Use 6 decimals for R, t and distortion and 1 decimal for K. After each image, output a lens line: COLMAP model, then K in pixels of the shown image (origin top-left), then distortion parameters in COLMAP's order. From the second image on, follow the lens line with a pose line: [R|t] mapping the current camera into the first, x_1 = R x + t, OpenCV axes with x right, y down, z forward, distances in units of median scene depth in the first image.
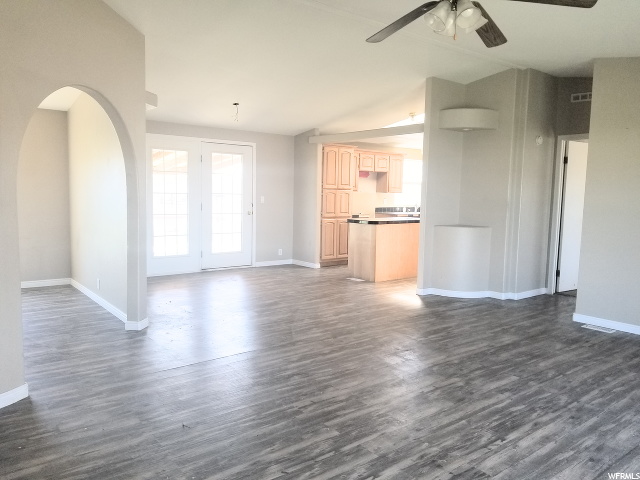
lens RADIAL K [[501.7, 0, 326.9], [0, 501.7, 242.0], [0, 0, 1]] dist [0.061194, -0.103620]
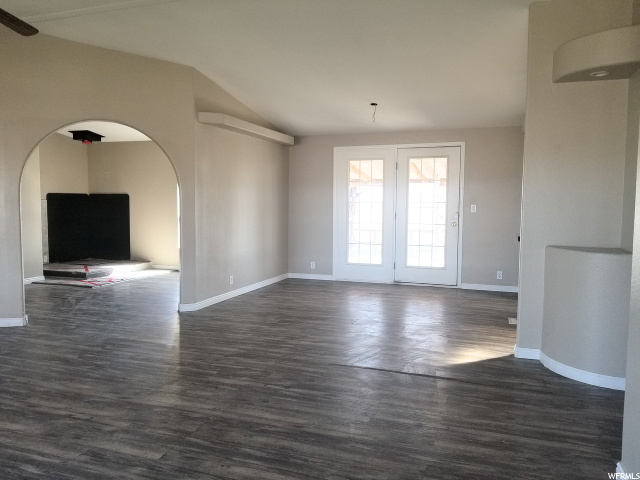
lens RADIAL K [[502.6, 0, 330.2], [0, 502.6, 238.5], [0, 0, 1]] dist [-0.003093, -0.024692]
pose [[0.530252, 0.040528, -0.846871, 0.841305], [-0.081195, 0.996693, -0.003140, -0.024780], [0.843943, 0.070426, 0.531789, 0.673231]]
